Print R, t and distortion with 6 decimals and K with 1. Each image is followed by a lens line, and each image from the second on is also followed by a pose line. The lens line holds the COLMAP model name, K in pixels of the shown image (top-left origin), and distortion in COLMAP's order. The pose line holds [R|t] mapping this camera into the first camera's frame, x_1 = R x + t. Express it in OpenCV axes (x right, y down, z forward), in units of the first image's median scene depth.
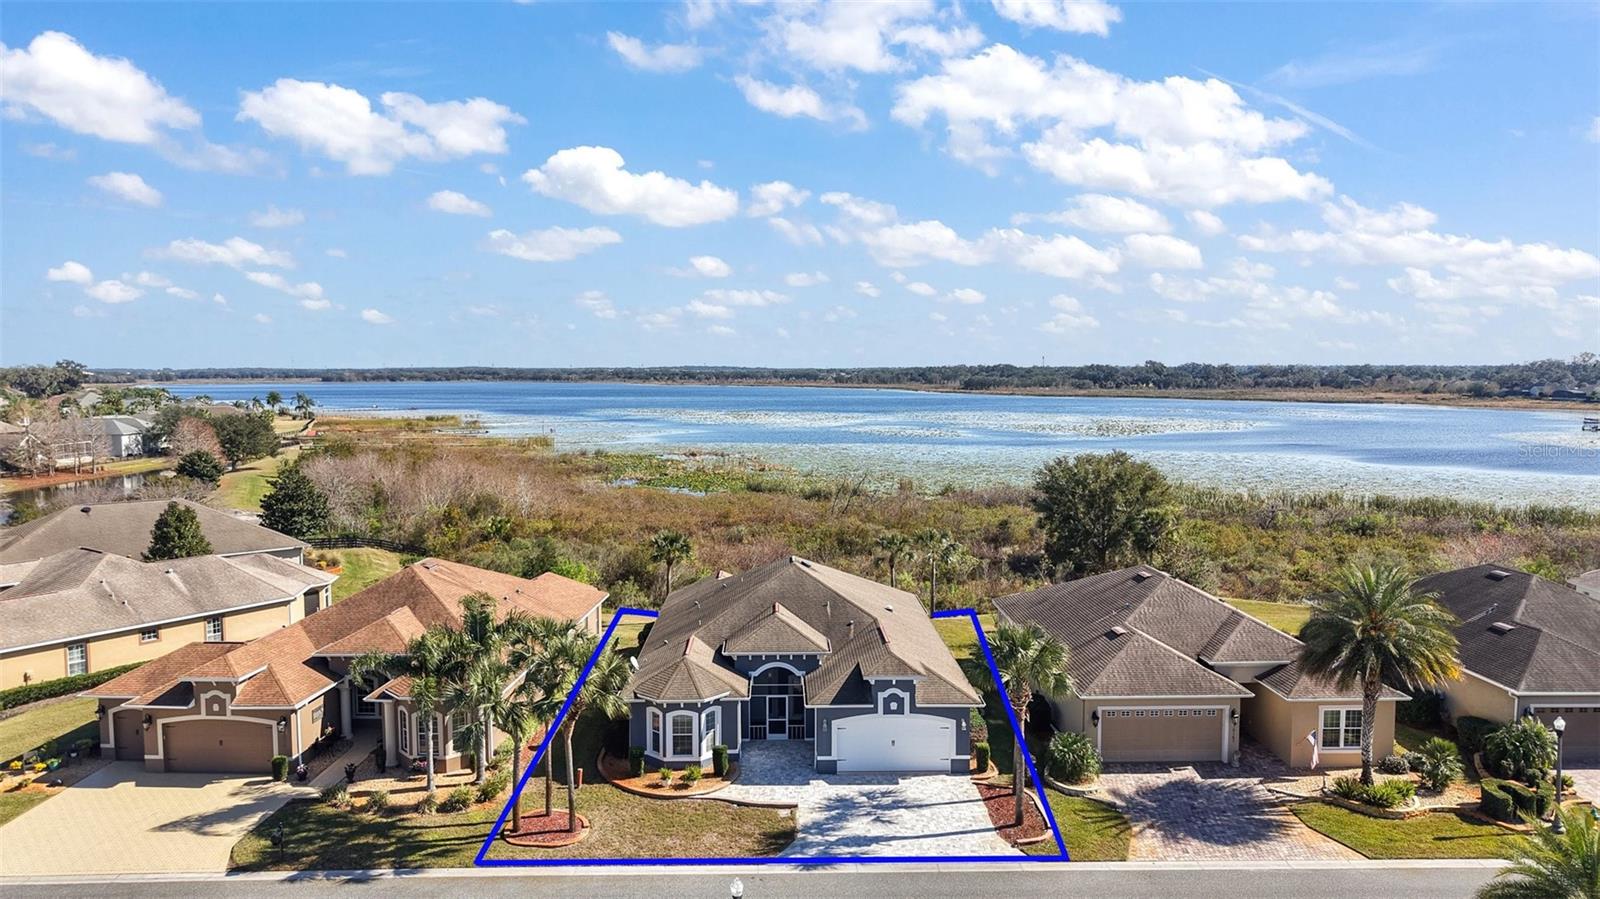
lens RADIAL K [[1114.3, 0, 799.9], [0, 1114.3, 398.6], [0, 0, 1]] dist [-0.008943, -0.000791]
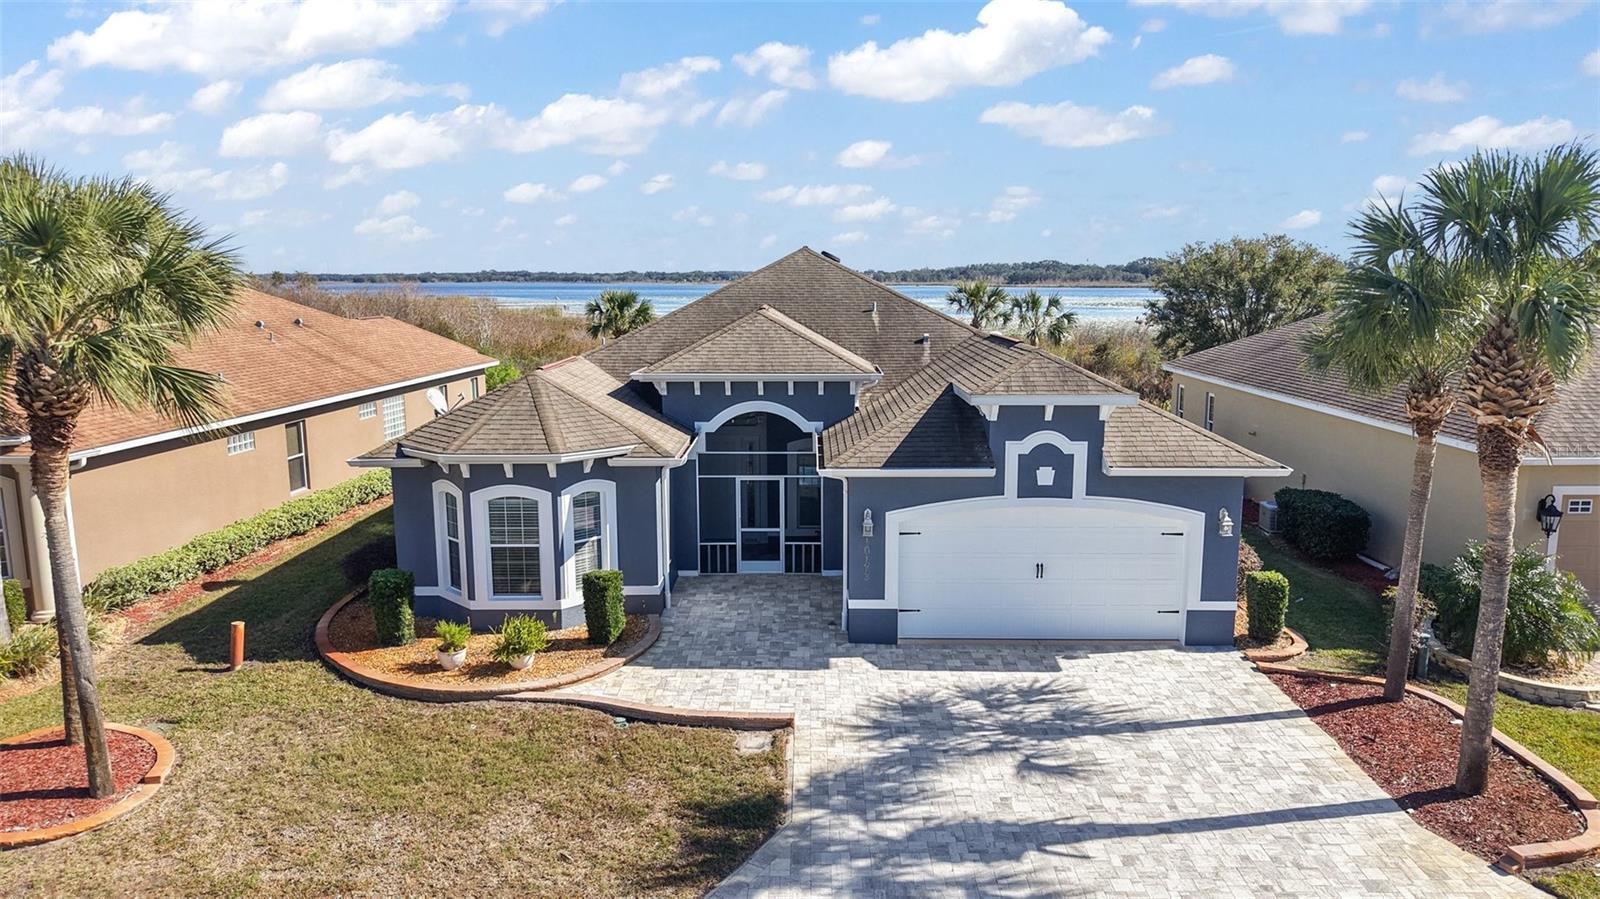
lens RADIAL K [[1114.3, 0, 800.0], [0, 1114.3, 449.5], [0, 0, 1]] dist [-0.001565, -0.001907]
pose [[0.999461, 0.003700, -0.032629, 0.010910], [0.000512, 0.991756, 0.128137, 0.217335], [0.032834, -0.128085, 0.991220, 0.613051]]
